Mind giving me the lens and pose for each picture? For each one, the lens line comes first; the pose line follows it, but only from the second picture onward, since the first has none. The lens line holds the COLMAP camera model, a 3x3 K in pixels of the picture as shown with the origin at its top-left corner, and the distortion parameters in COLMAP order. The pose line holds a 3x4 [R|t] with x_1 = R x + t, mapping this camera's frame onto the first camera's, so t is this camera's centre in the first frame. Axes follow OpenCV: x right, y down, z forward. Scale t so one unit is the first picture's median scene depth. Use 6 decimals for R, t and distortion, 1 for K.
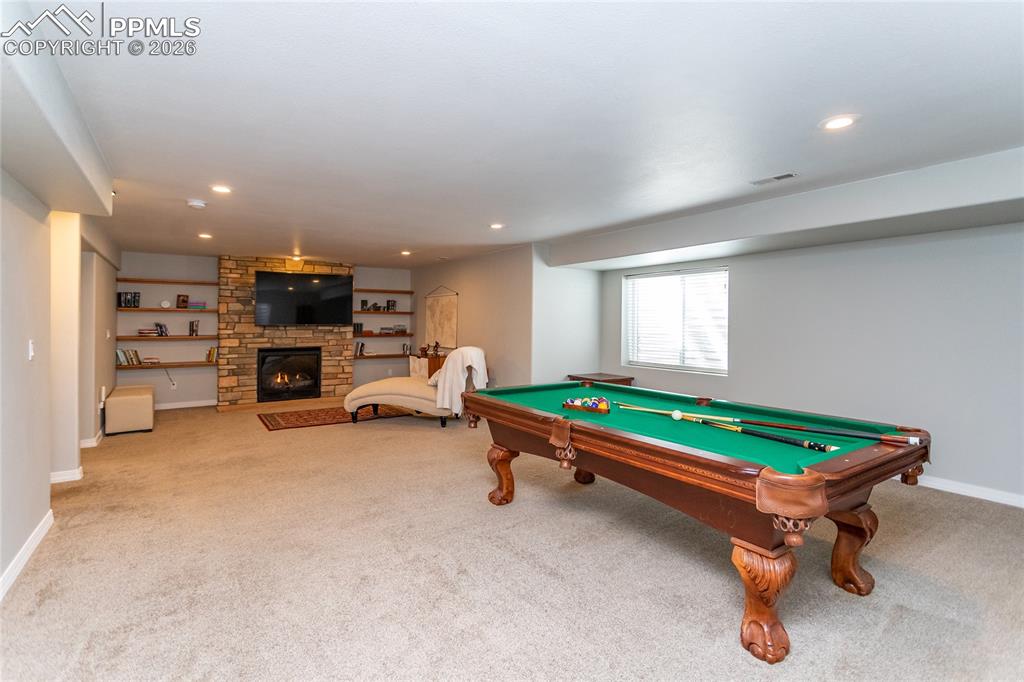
lens RADIAL K [[484.7, 0, 511.3], [0, 484.7, 325.9], [0, 0, 1]] dist [0.000330, 0.000068]
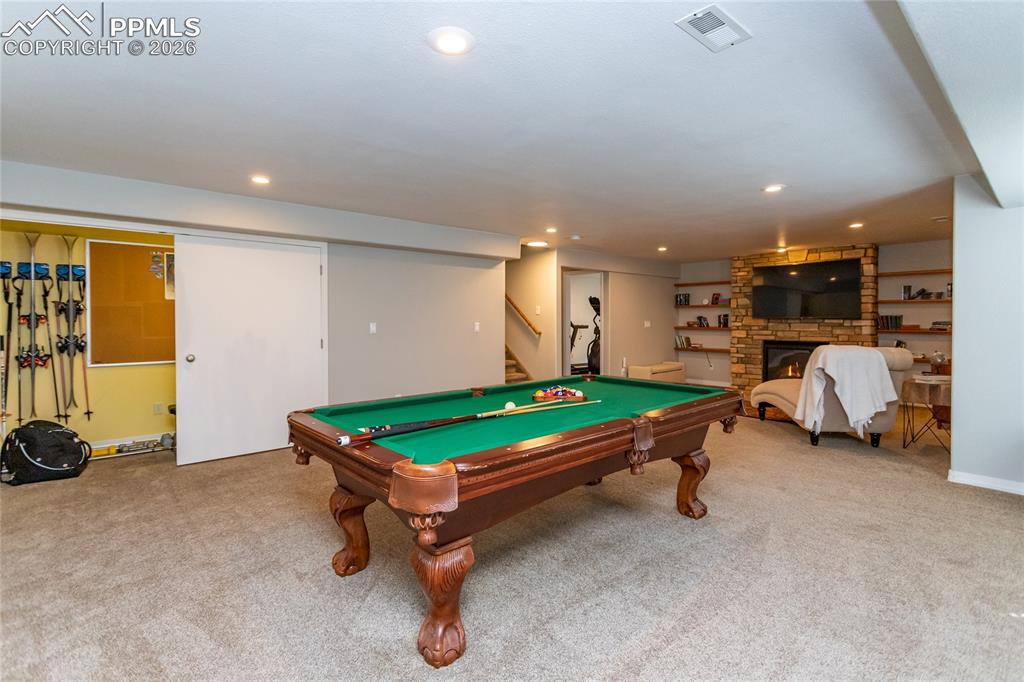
lens RADIAL K [[484.7, 0, 511.3], [0, 484.7, 325.9], [0, 0, 1]] dist [0.000330, 0.000068]
pose [[0.132141, 0.012650, -0.991150, 0.460549], [-0.004258, 0.999917, 0.012194, 0.004940], [0.991222, 0.002609, 0.132184, 0.325140]]
